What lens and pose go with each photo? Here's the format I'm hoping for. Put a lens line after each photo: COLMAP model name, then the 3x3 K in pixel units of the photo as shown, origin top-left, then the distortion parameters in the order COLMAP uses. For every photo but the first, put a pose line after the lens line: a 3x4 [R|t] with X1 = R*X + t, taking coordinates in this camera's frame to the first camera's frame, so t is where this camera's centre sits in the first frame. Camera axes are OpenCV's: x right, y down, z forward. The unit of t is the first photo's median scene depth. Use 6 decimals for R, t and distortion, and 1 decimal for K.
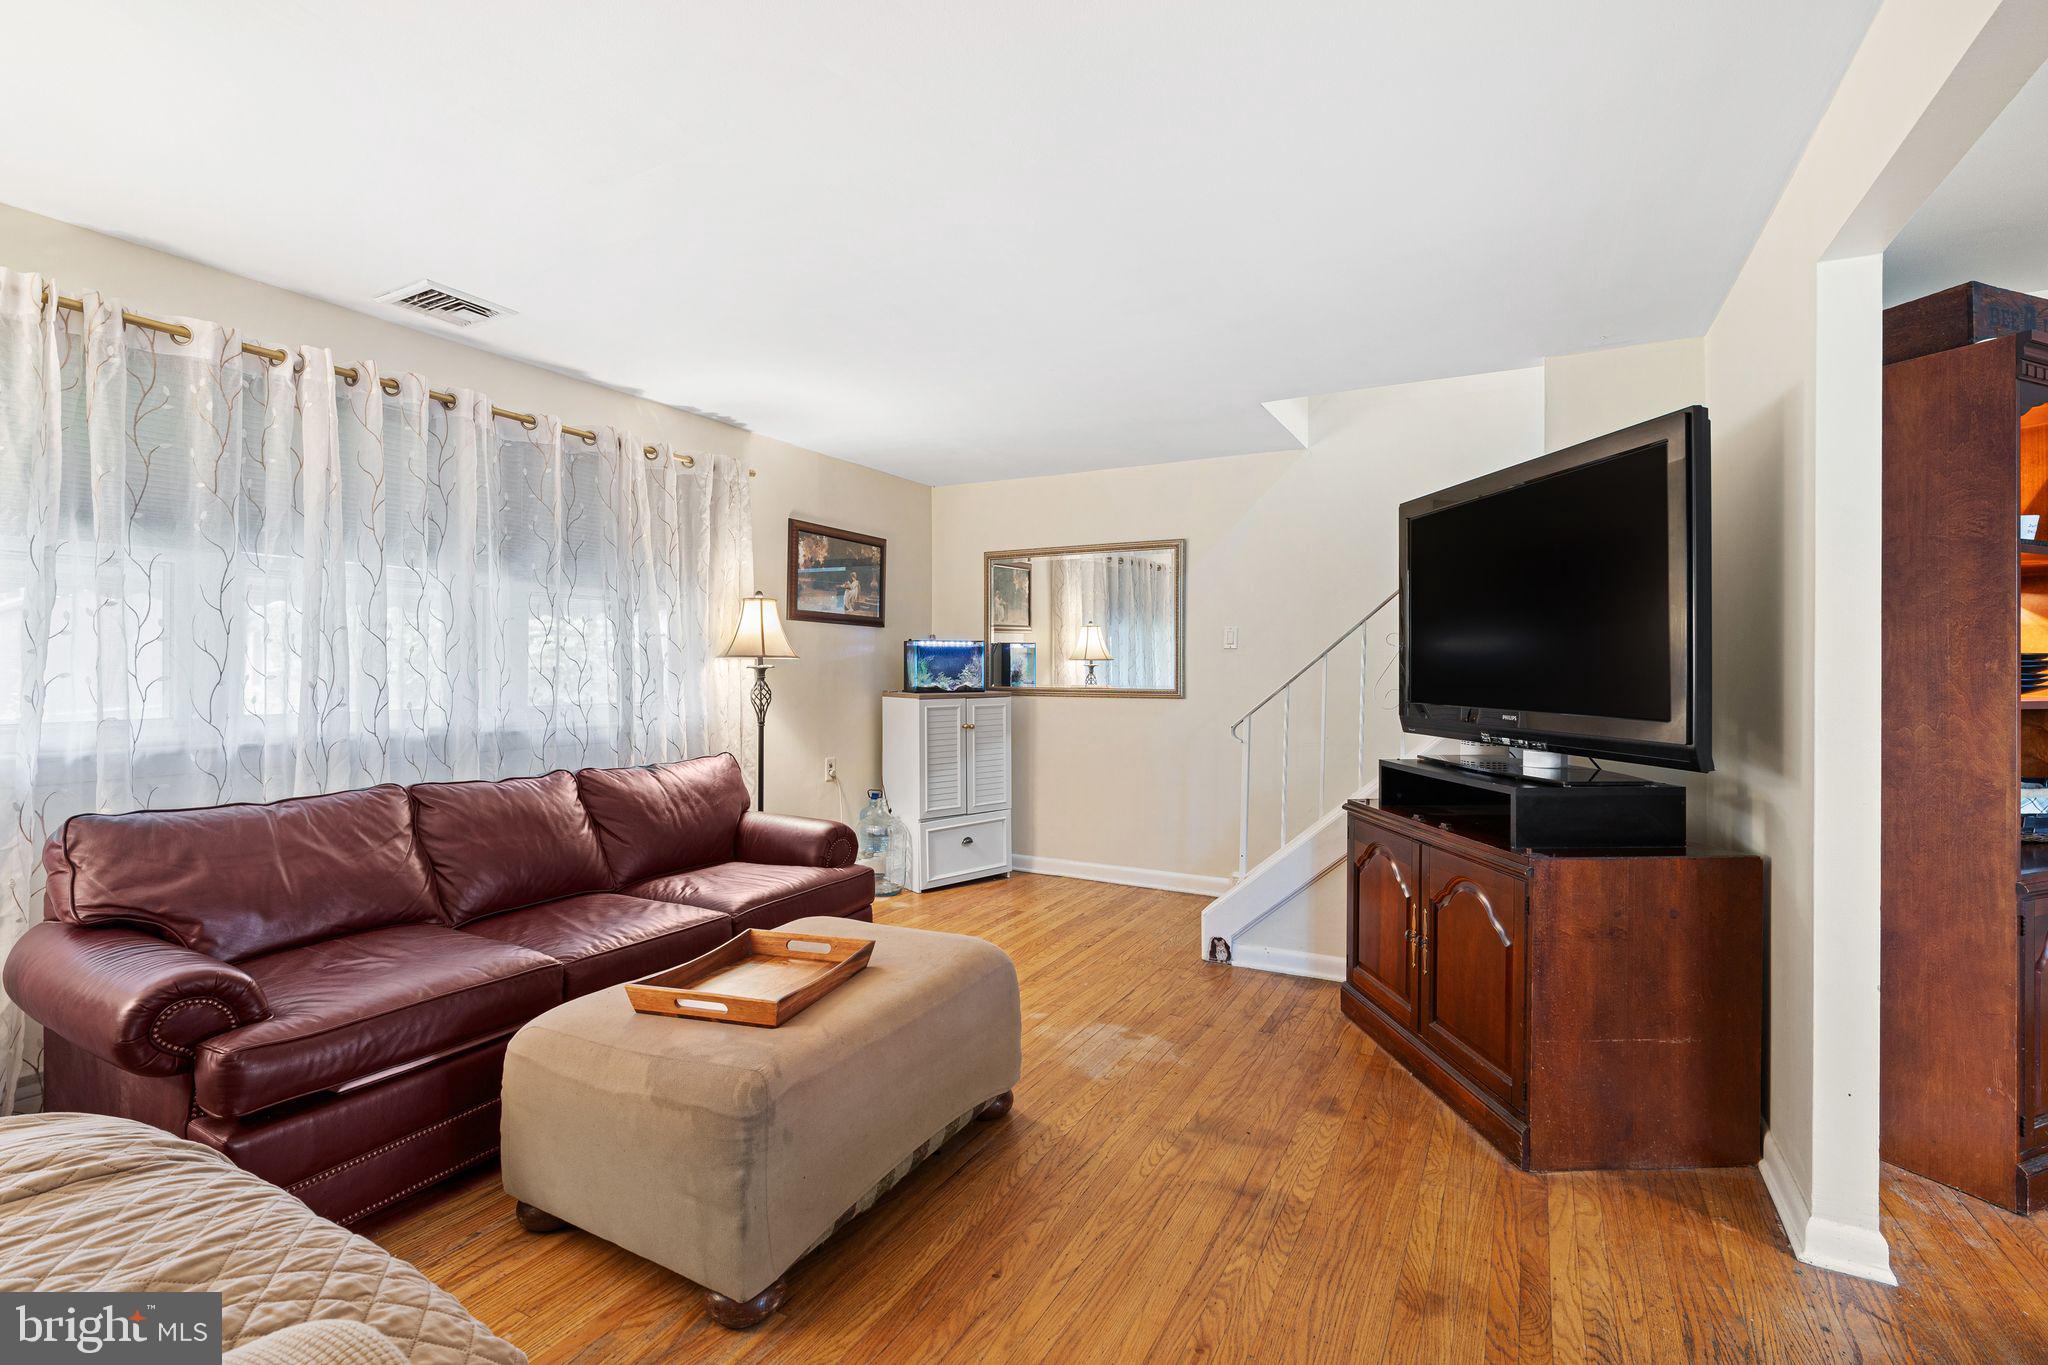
lens RADIAL K [[907.2, 0, 1022.4], [0, 907.2, 683.7], [0, 0, 1]] dist [-0.003806, 0.000743]
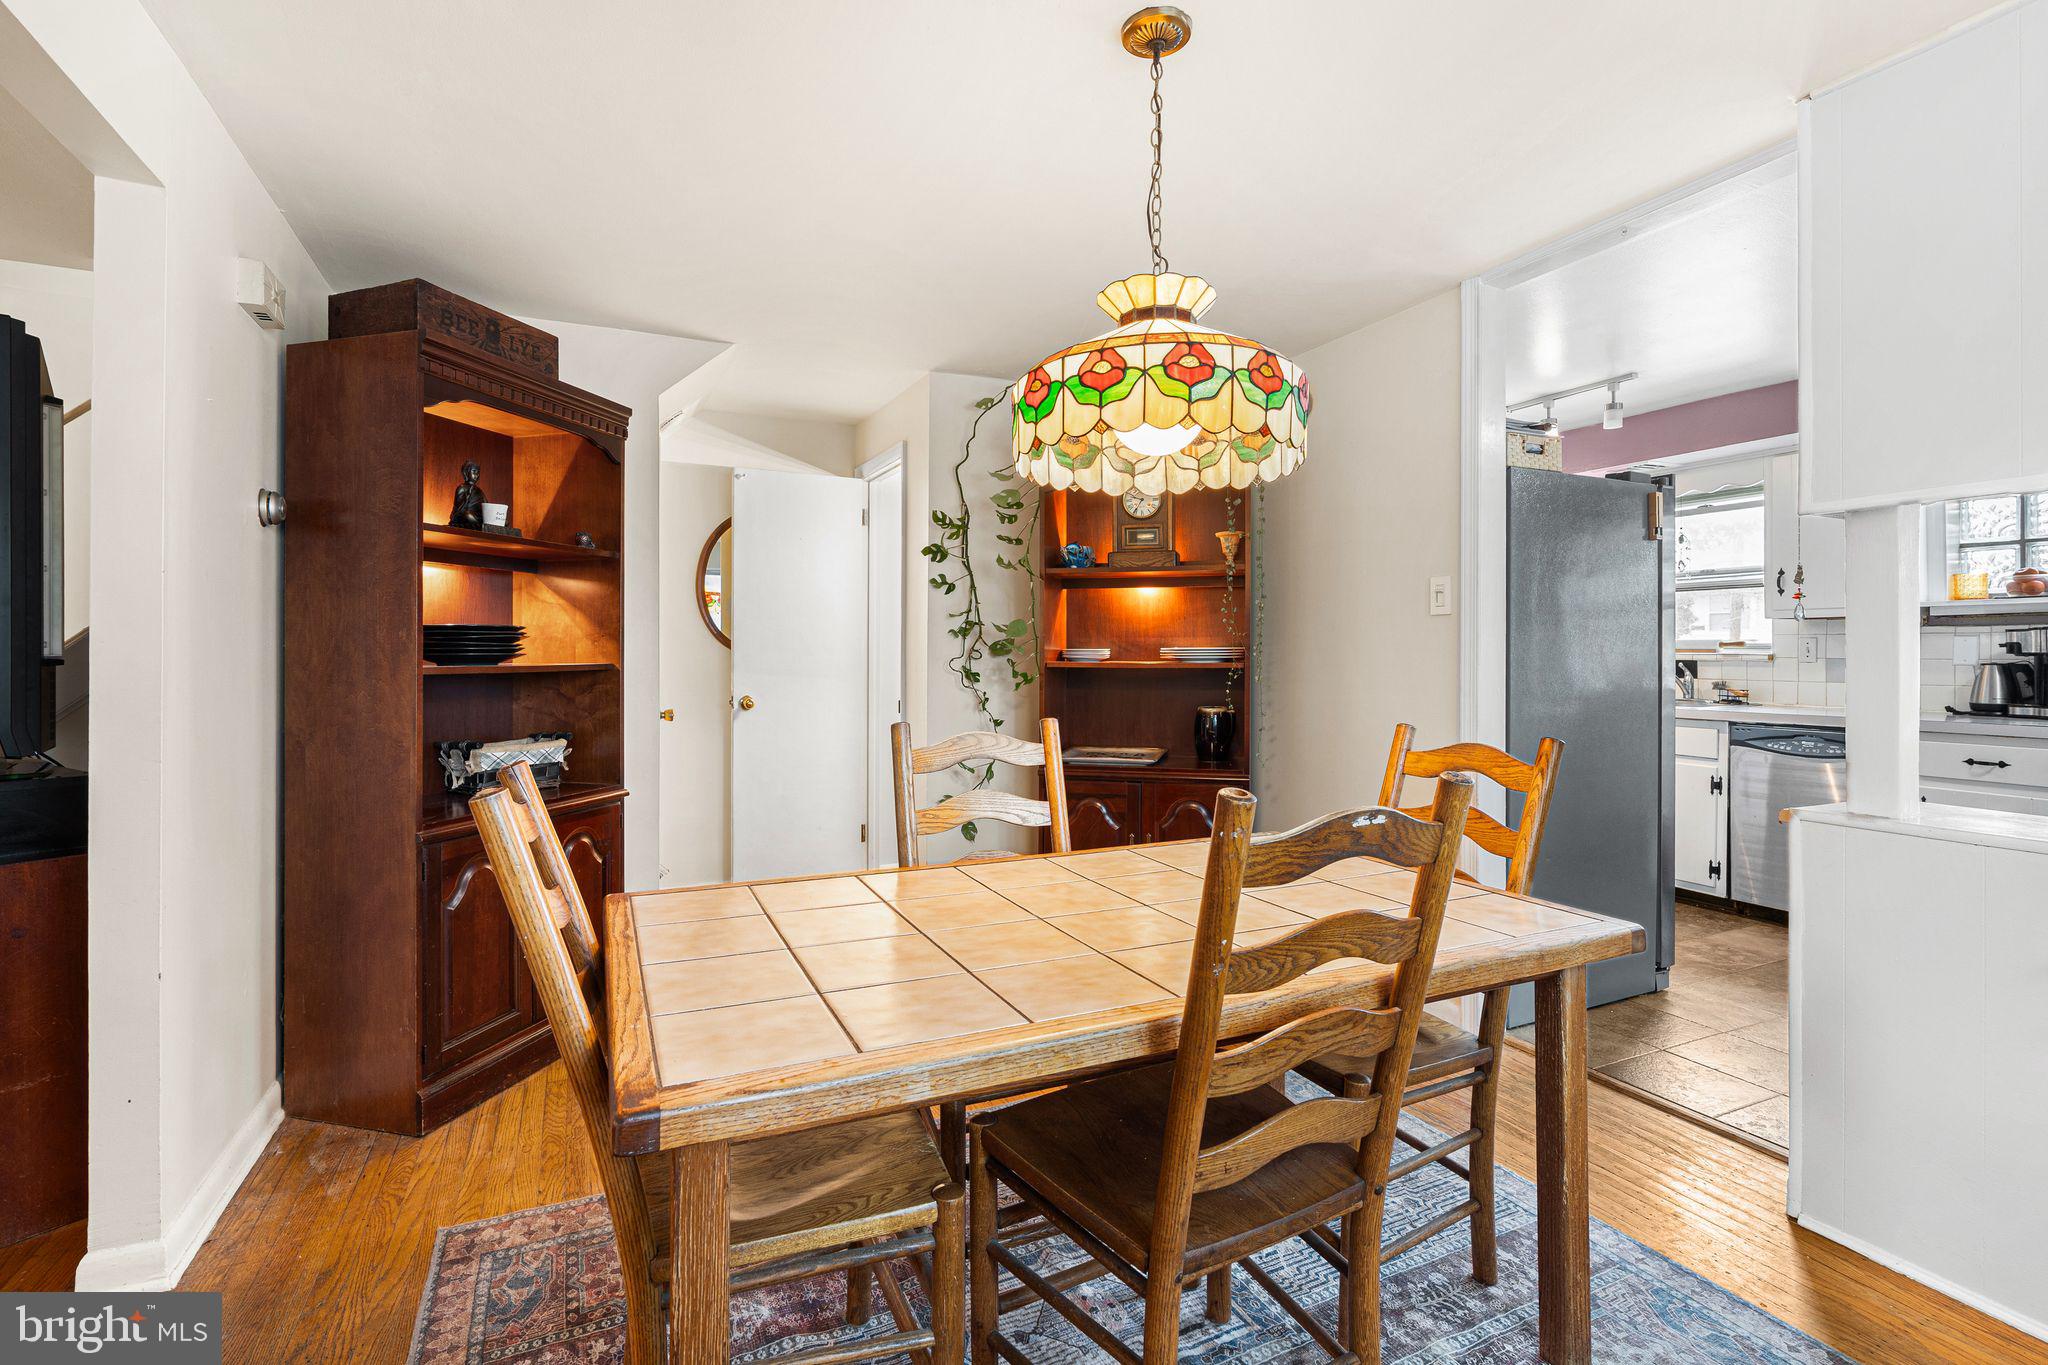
lens RADIAL K [[907.2, 0, 1029.5], [0, 907.2, 669.6], [0, 0, 1]] dist [-0.003806, 0.000743]
pose [[0.582600, -0.001870, 0.812757, 0.629416], [0.001424, 0.999998, 0.001280, 0.021505], [-0.812758, 0.000412, 0.582601, -0.232692]]
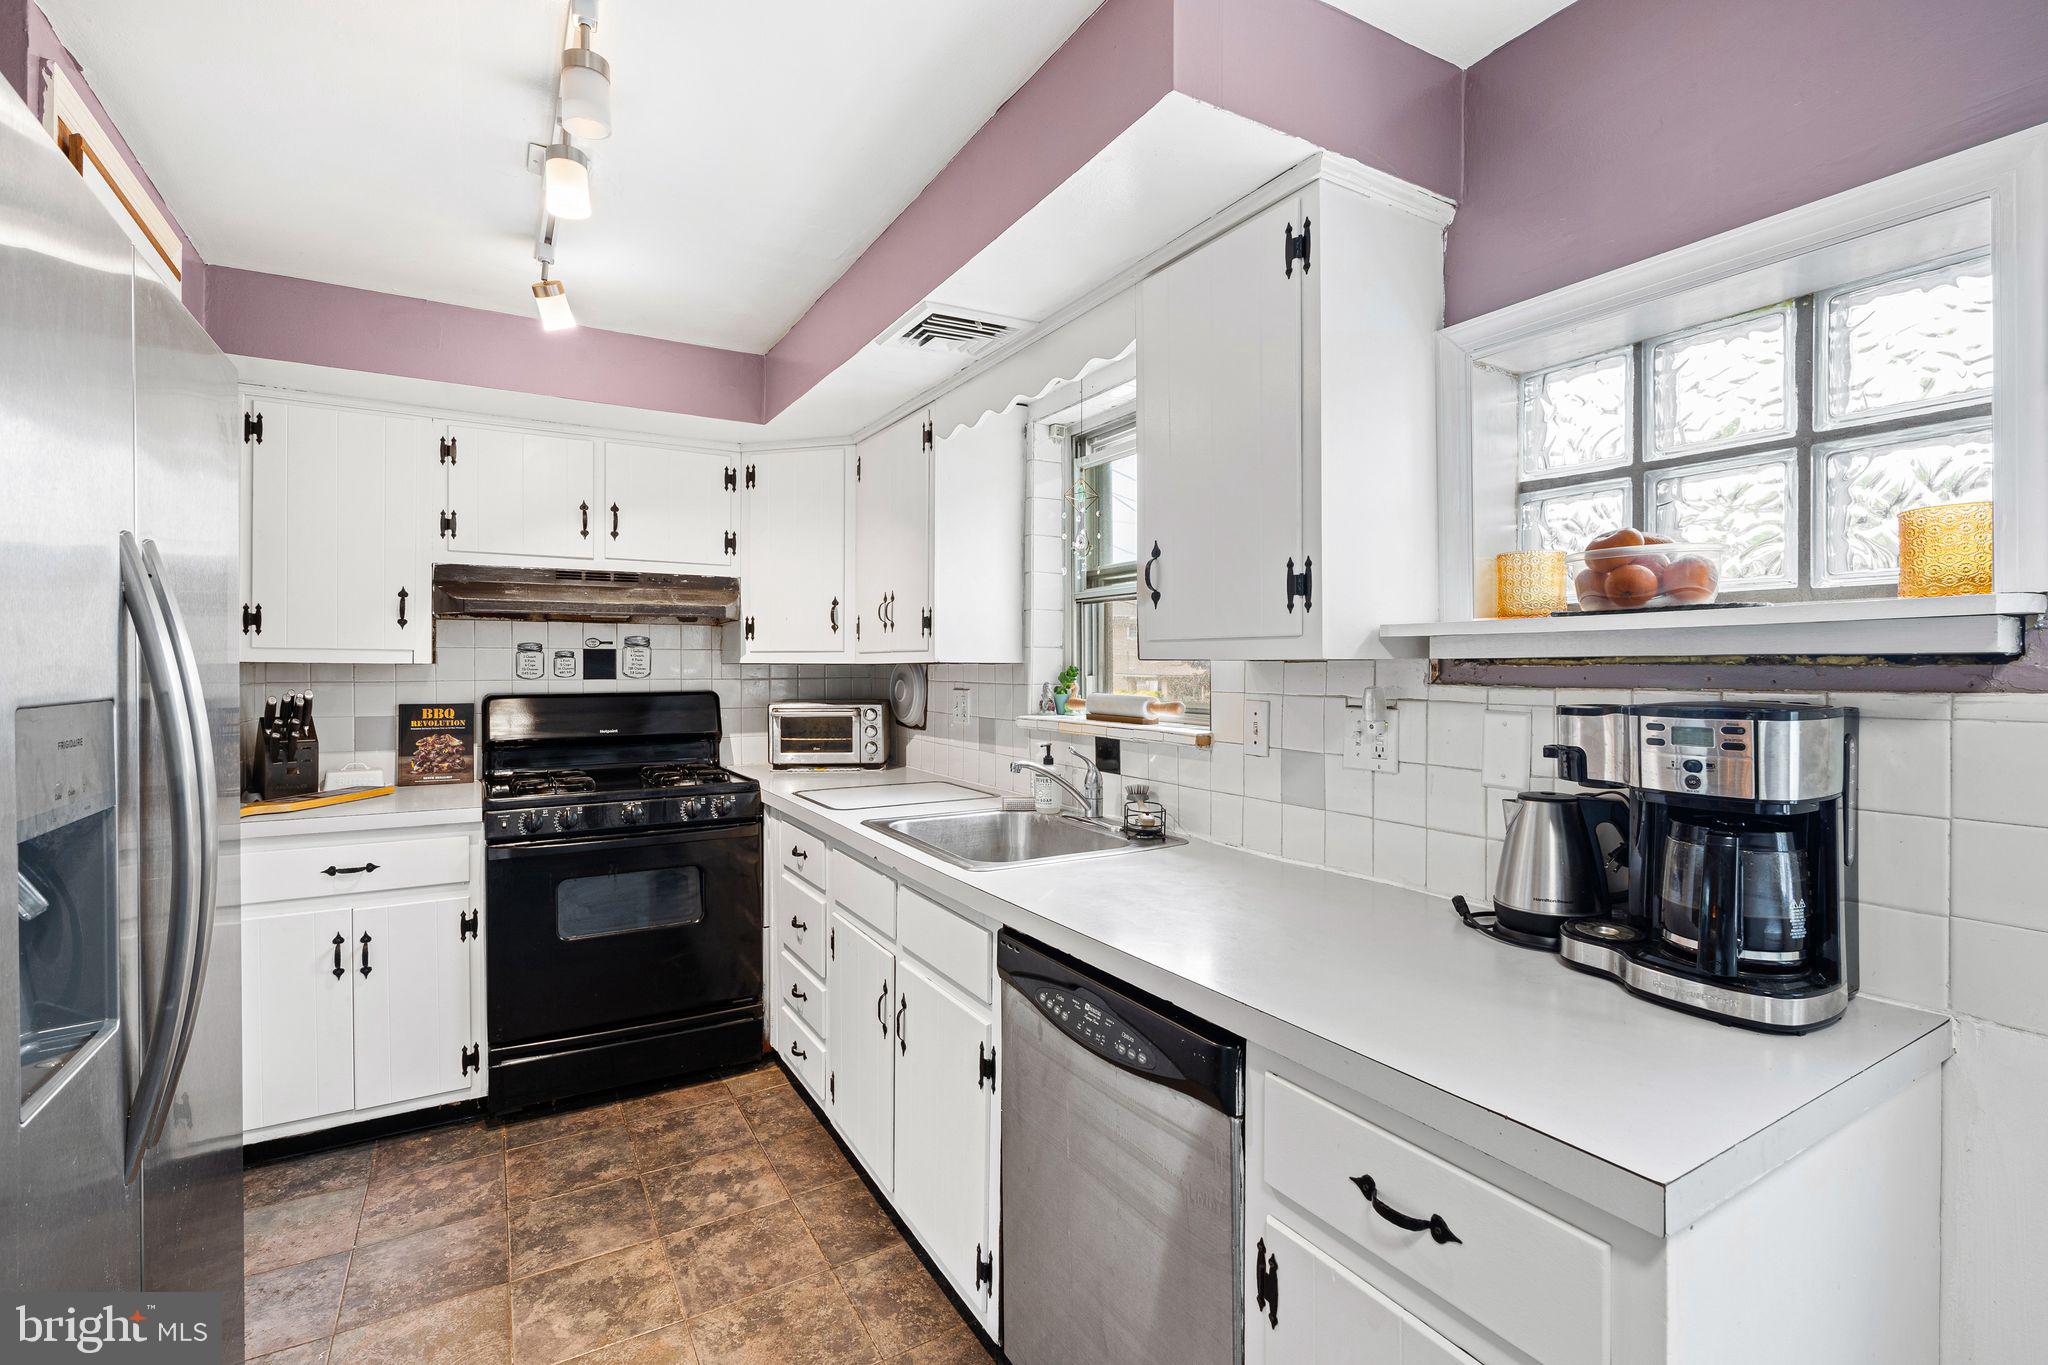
lens RADIAL K [[907.2, 0, 1014.2], [0, 907.2, 682.3], [0, 0, 1]] dist [-0.003806, 0.000743]
pose [[0.503363, -0.003785, 0.864067, 2.684943], [0.005081, 0.999986, 0.001421, -0.082347], [-0.864060, 0.003675, 0.503375, -0.807952]]
